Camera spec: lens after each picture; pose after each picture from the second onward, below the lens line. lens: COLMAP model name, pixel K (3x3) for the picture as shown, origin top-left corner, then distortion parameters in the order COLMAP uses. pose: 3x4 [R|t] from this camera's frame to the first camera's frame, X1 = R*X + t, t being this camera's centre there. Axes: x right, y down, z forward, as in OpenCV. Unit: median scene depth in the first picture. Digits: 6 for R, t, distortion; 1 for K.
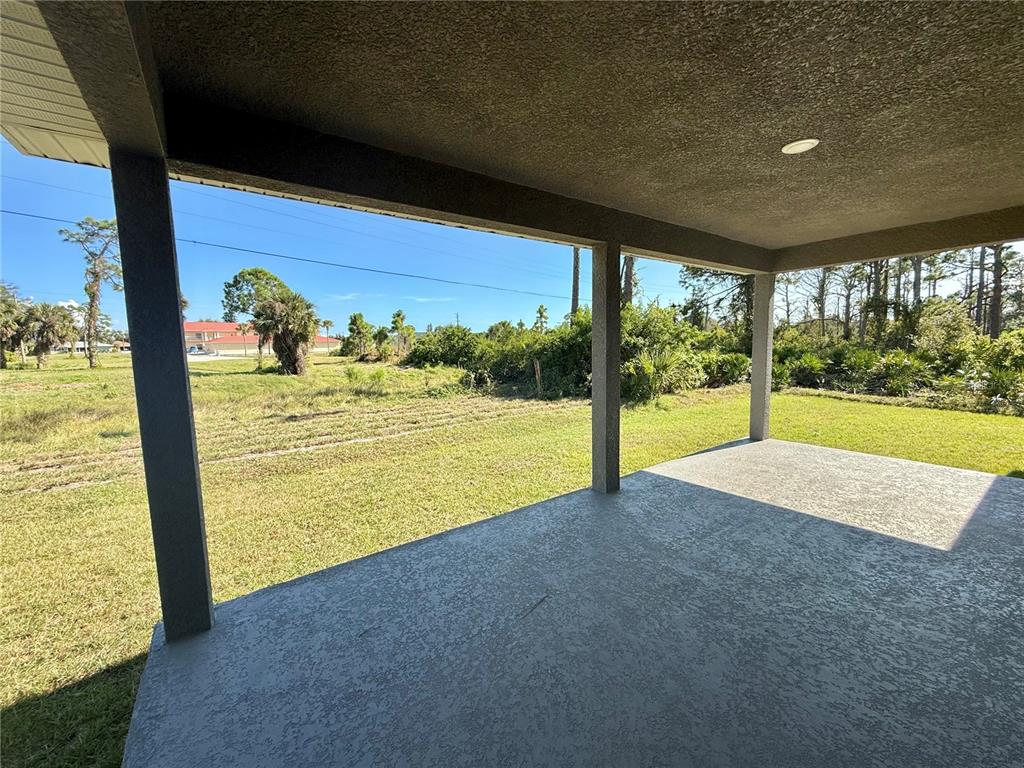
lens RADIAL K [[408.0, 0, 509.1], [0, 408.0, 384.8], [0, 0, 1]] dist [0.000847, 0.000276]
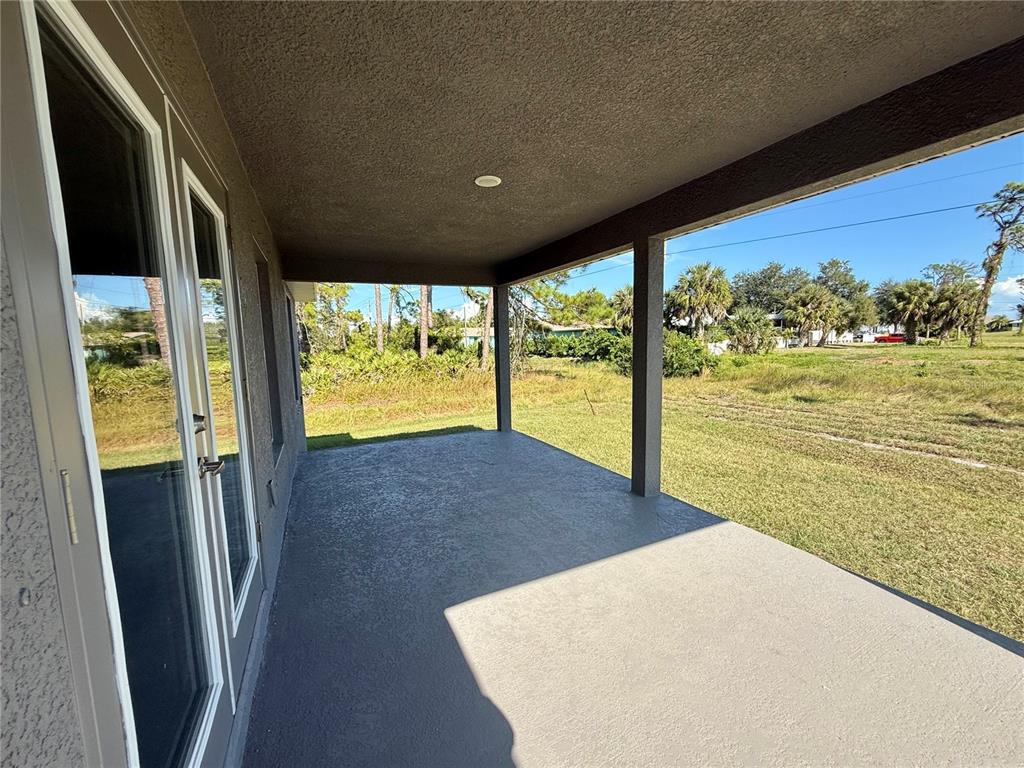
lens RADIAL K [[408.0, 0, 509.1], [0, 408.0, 384.8], [0, 0, 1]] dist [0.000847, 0.000276]
pose [[-0.178502, 0.132815, -0.974934, 1.562445], [-0.075374, 0.986091, 0.148135, -0.150906], [0.981048, 0.099927, -0.166009, 1.063535]]
